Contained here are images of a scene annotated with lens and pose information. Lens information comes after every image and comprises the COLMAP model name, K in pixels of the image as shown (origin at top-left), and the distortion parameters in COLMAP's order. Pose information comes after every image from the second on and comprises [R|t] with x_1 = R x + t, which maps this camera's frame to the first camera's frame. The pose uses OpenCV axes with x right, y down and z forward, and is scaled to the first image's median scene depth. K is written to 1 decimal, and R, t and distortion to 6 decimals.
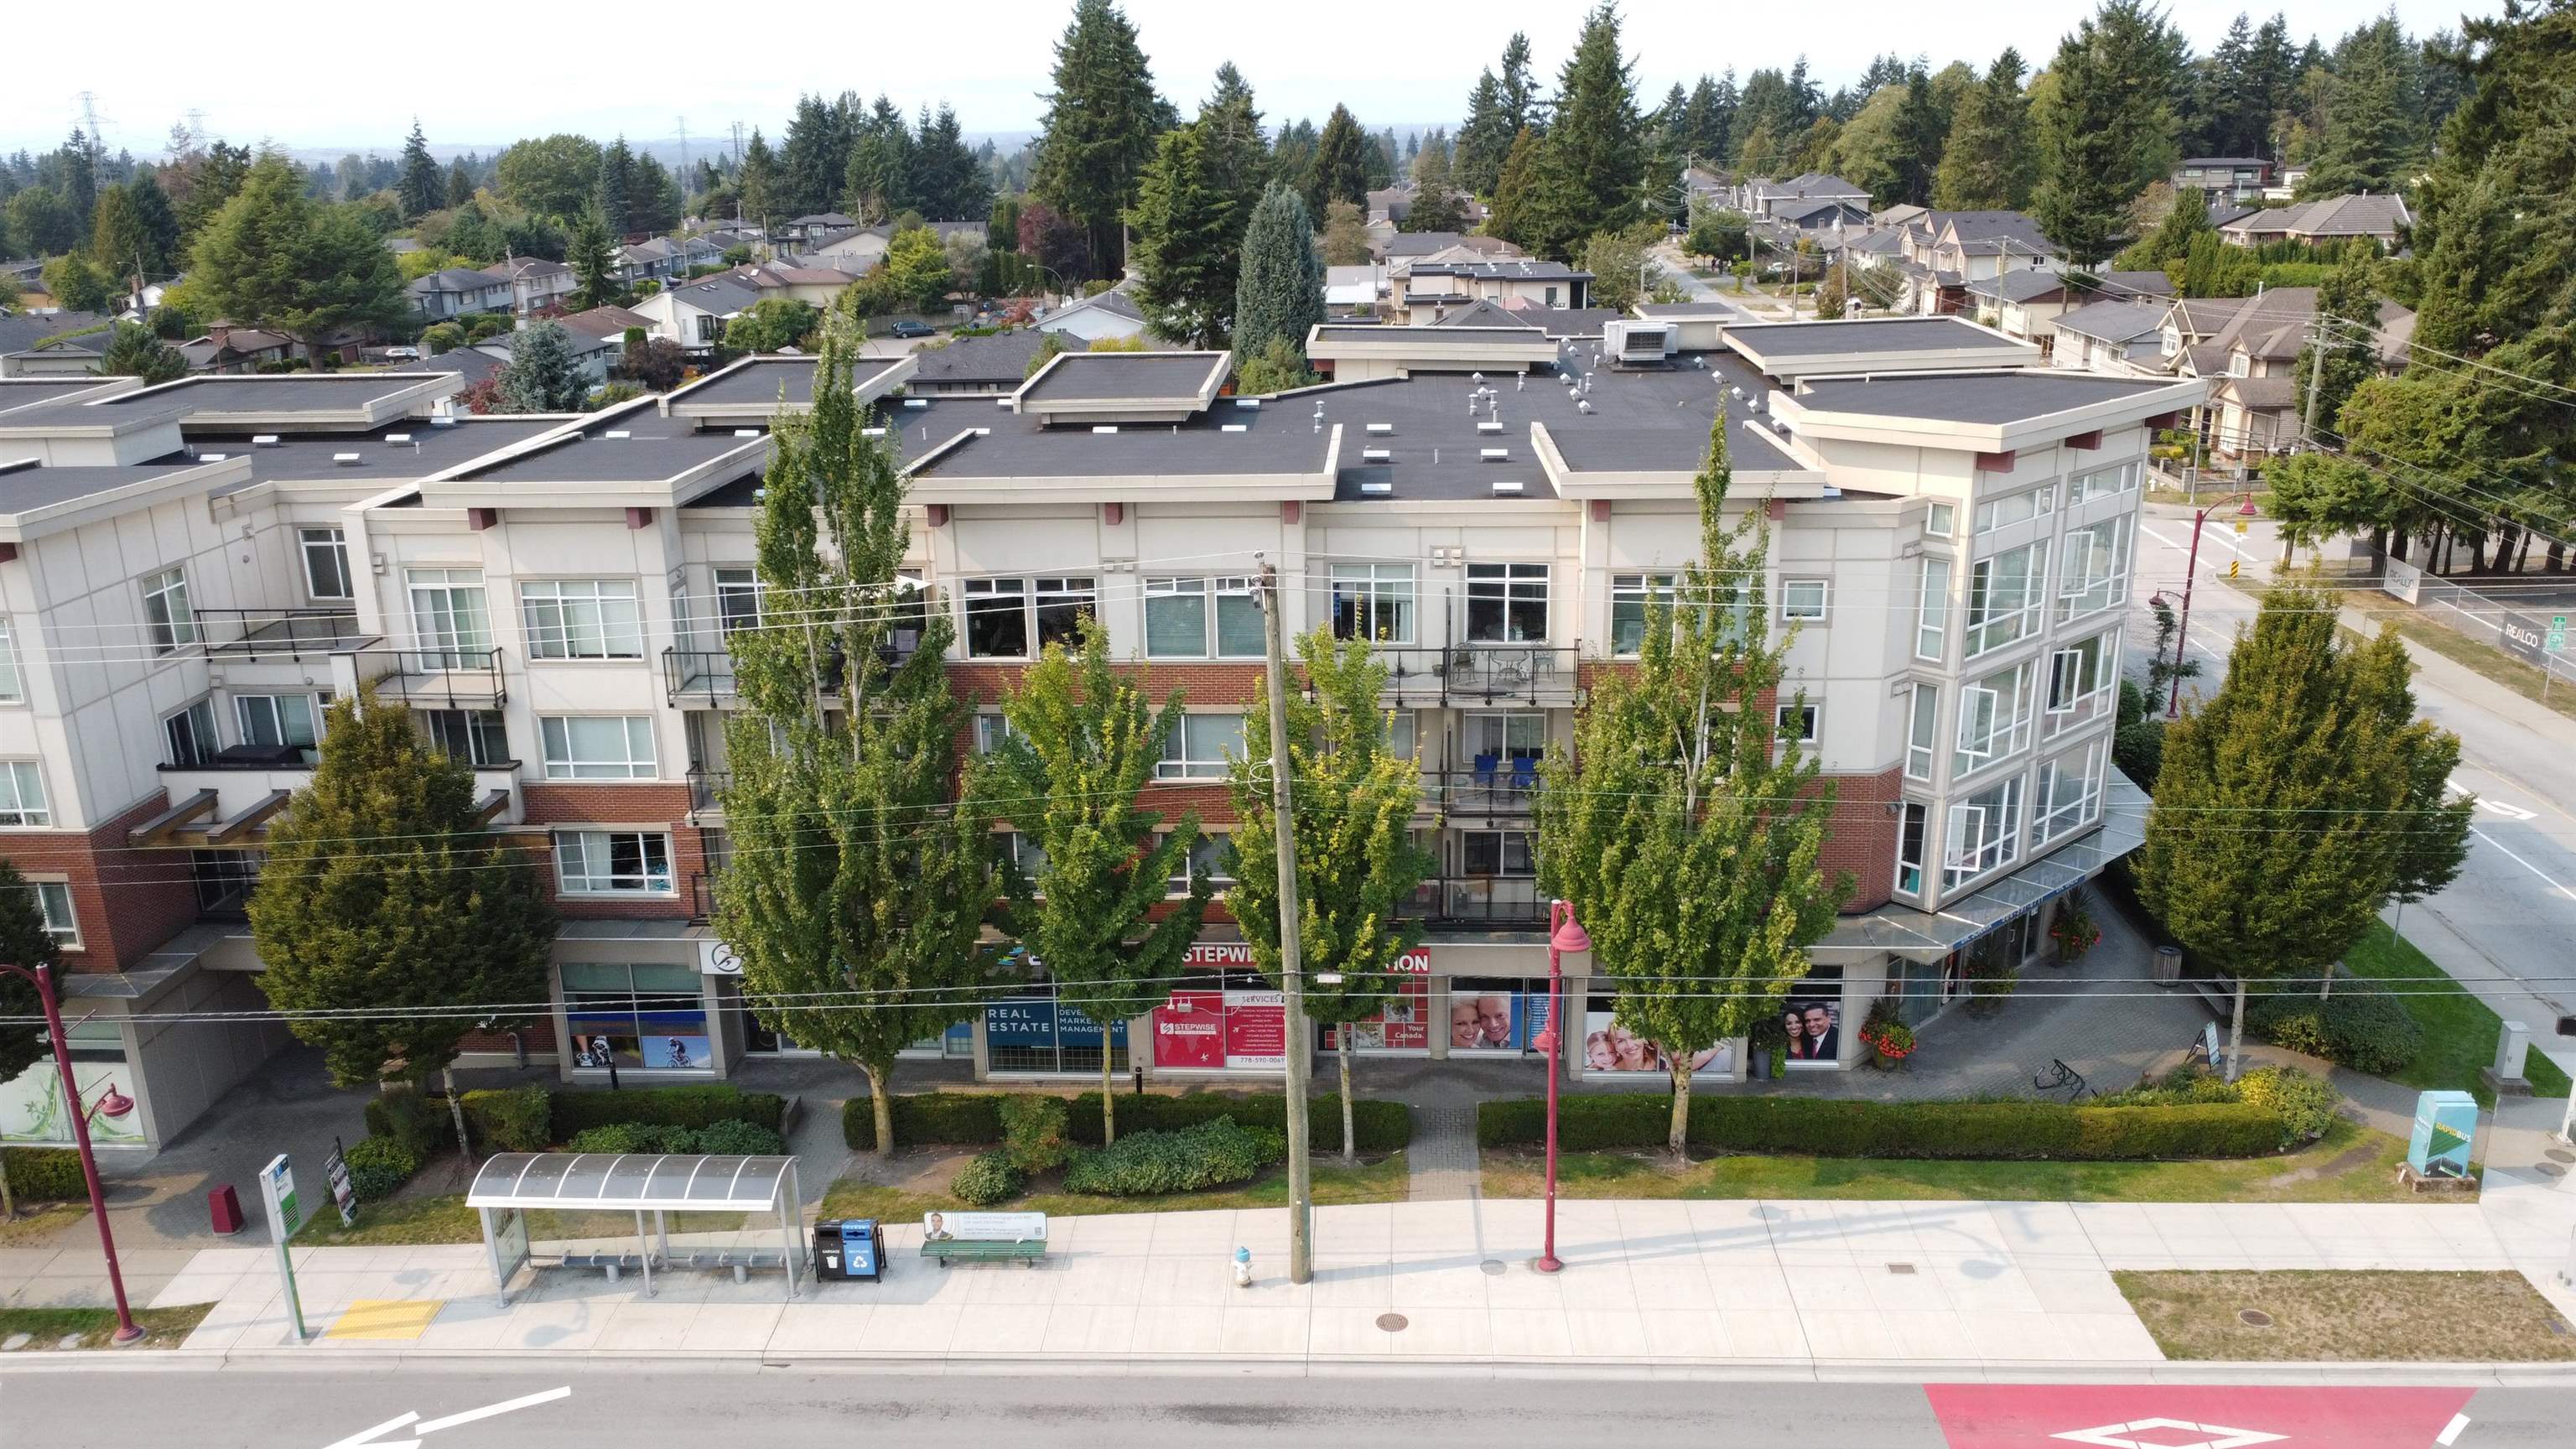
lens RADIAL K [[1935.2, 0, 1284.1], [0, 1935.2, 724.8], [0, 0, 1]] dist [0.003756, -0.003557]
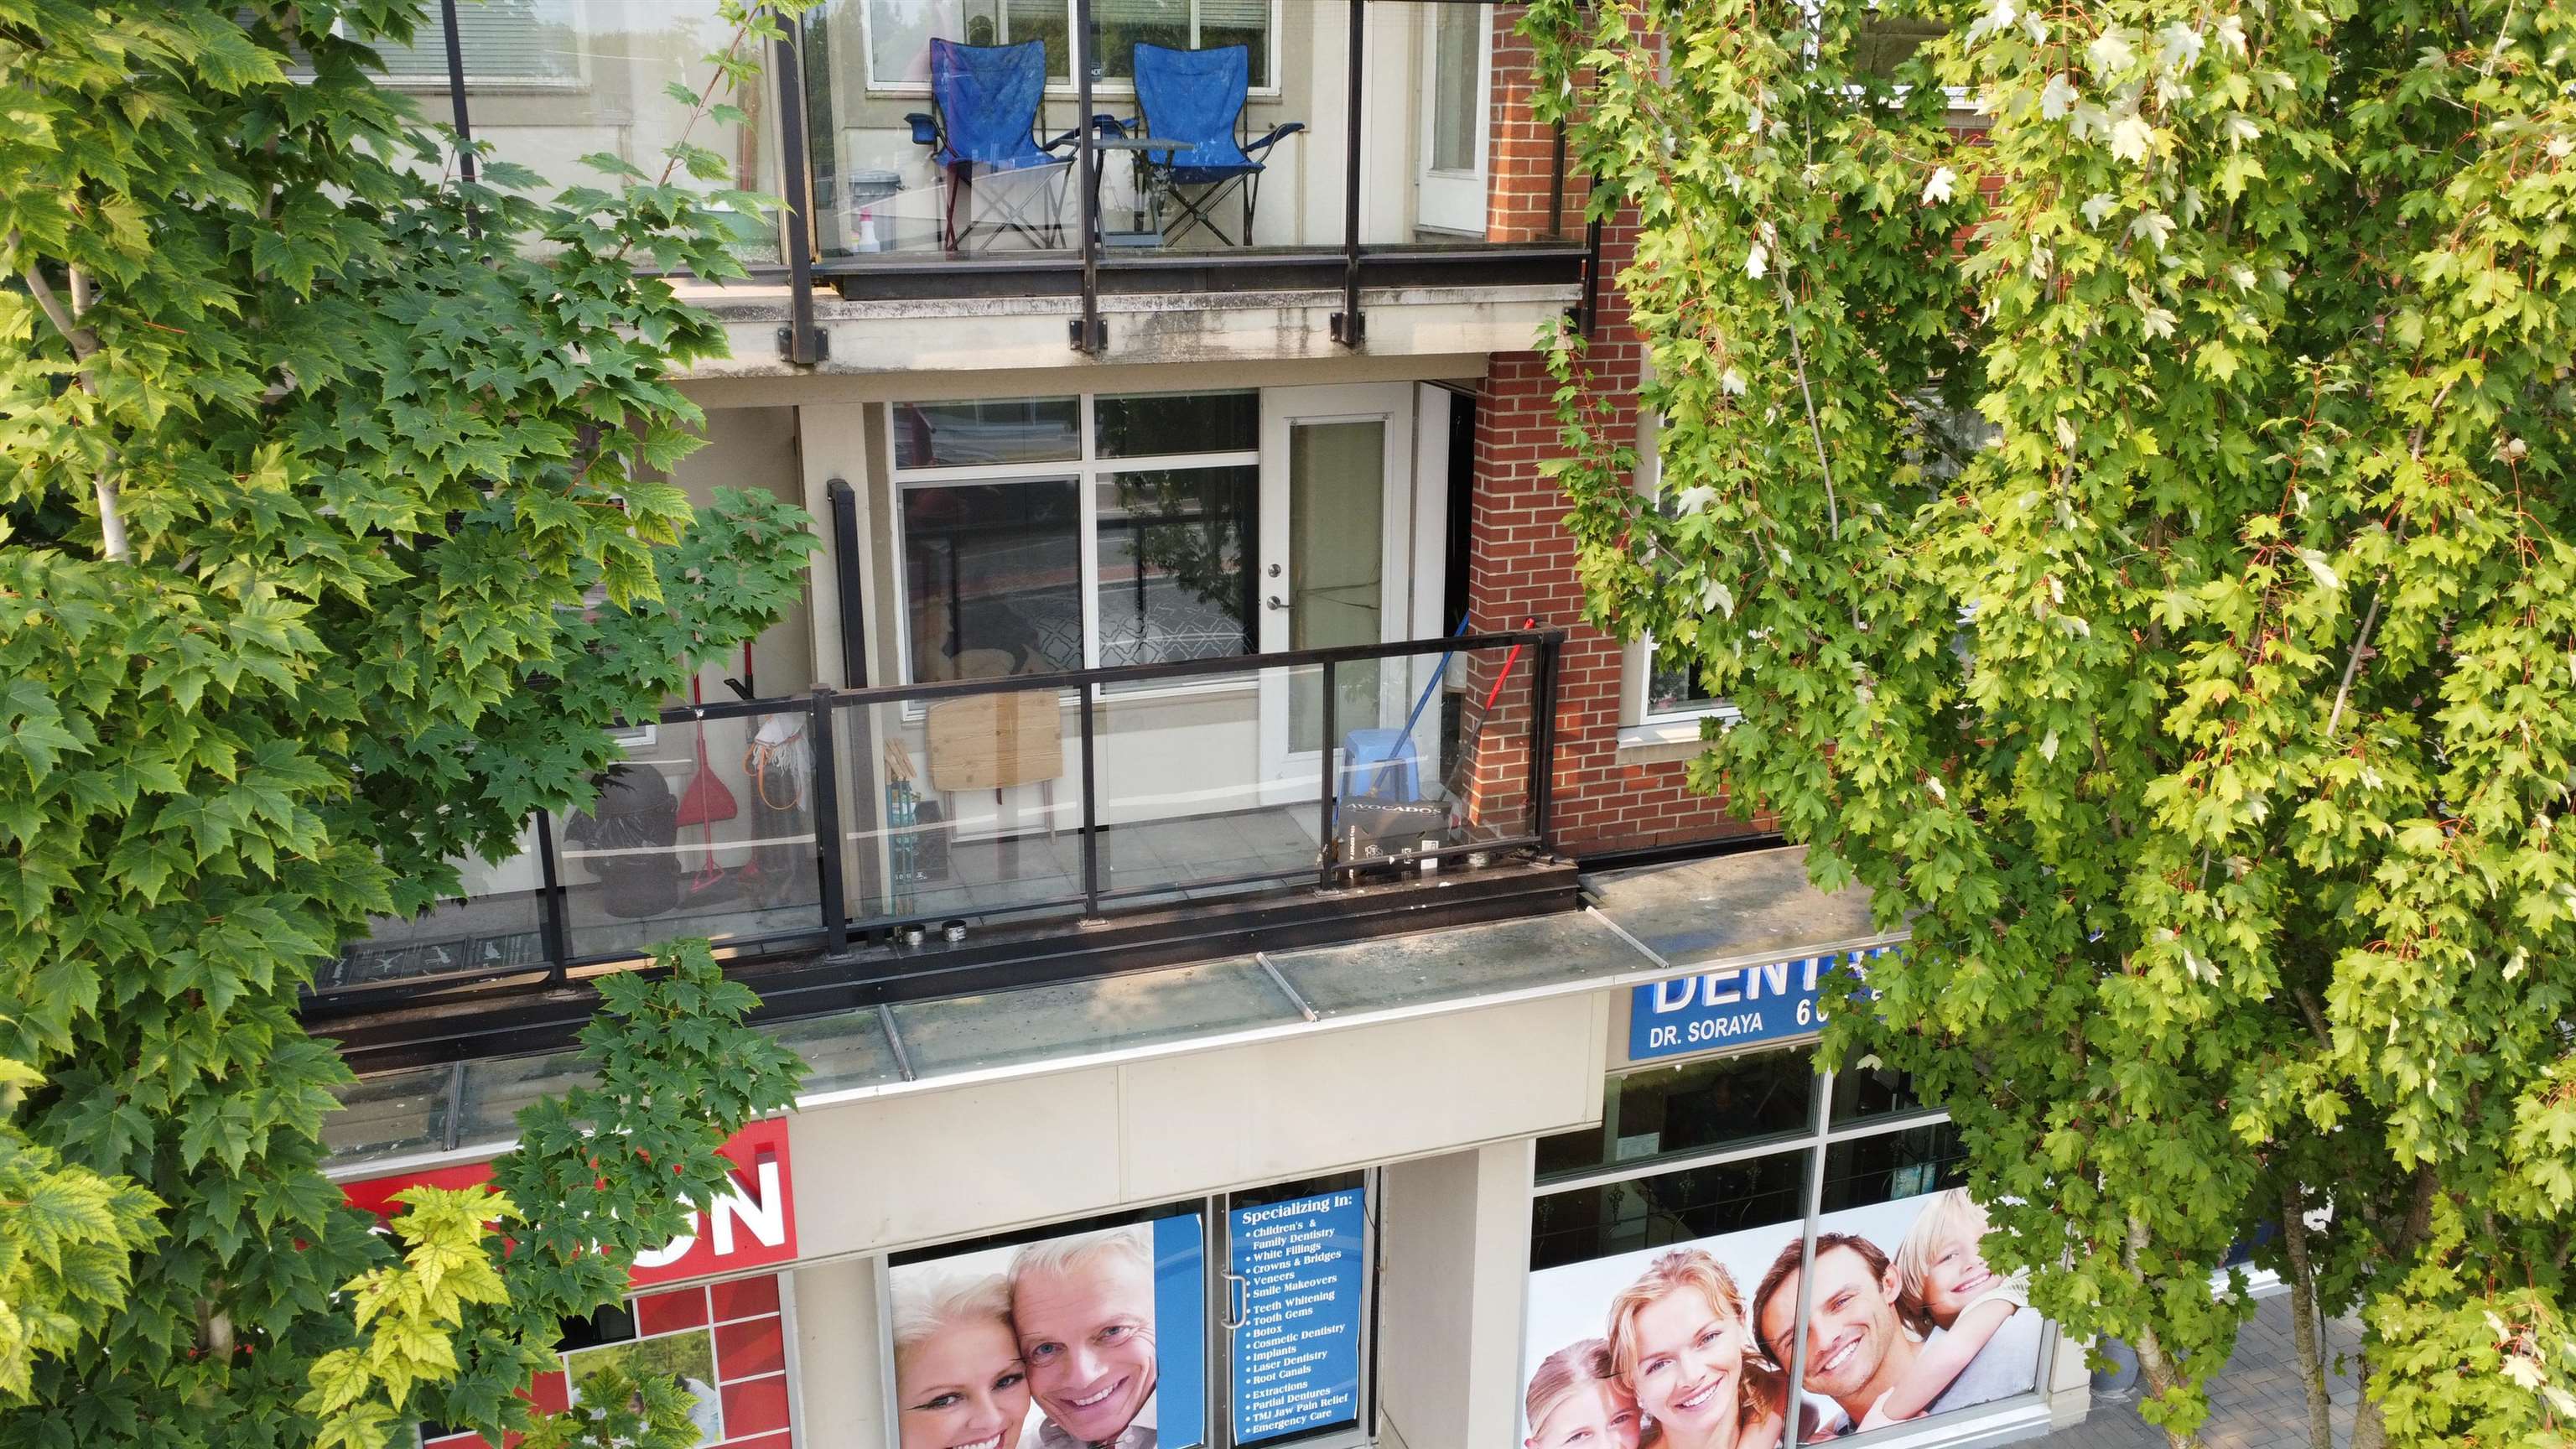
lens RADIAL K [[1935.2, 0, 1280.7], [0, 1935.2, 725.0], [0, 0, 1]] dist [0.003756, -0.003557]
pose [[0.924328, -0.089916, 0.370853, 0.053850], [0.091900, 0.995692, 0.012356, 0.081126], [-0.370366, 0.022661, 0.928609, 0.807887]]
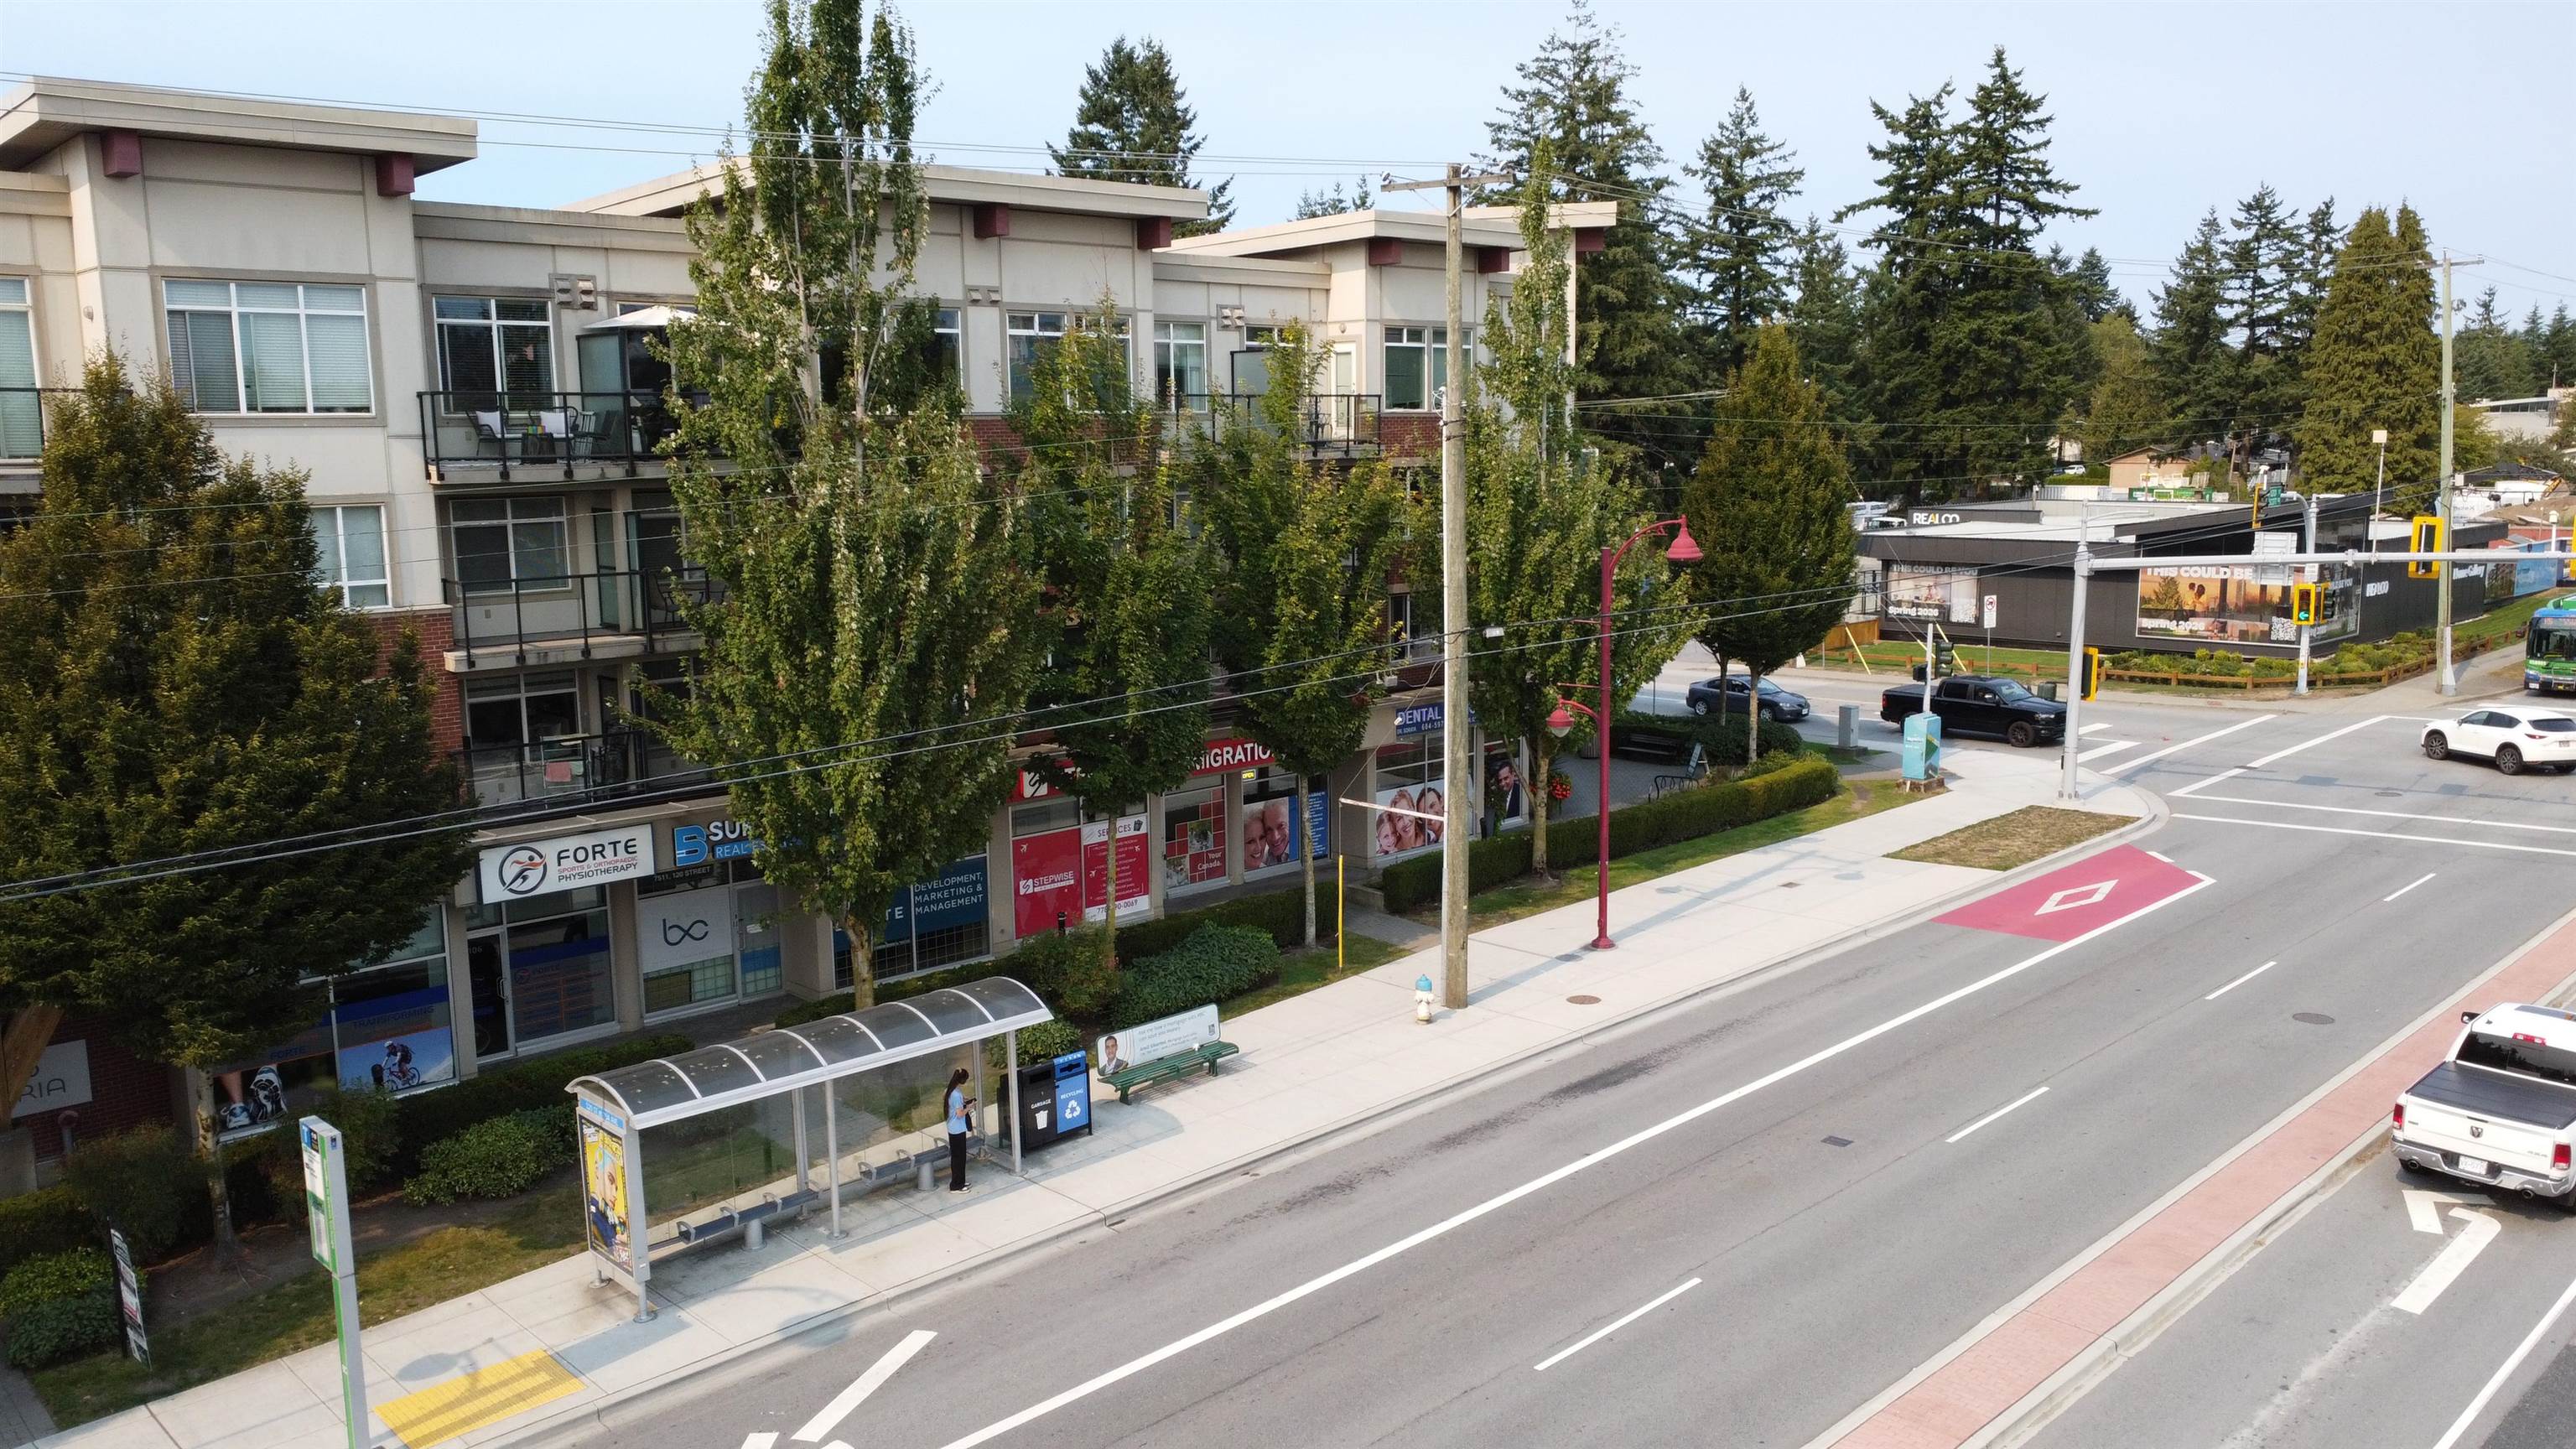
lens RADIAL K [[1935.2, 0, 1289.8], [0, 1935.2, 716.3], [0, 0, 1]] dist [0.003756, -0.003557]
pose [[0.685014, -0.097822, 0.721933, -0.582181], [0.217942, 0.973080, -0.074945, 0.175943], [-0.695167, 0.208678, 0.687892, 0.348216]]
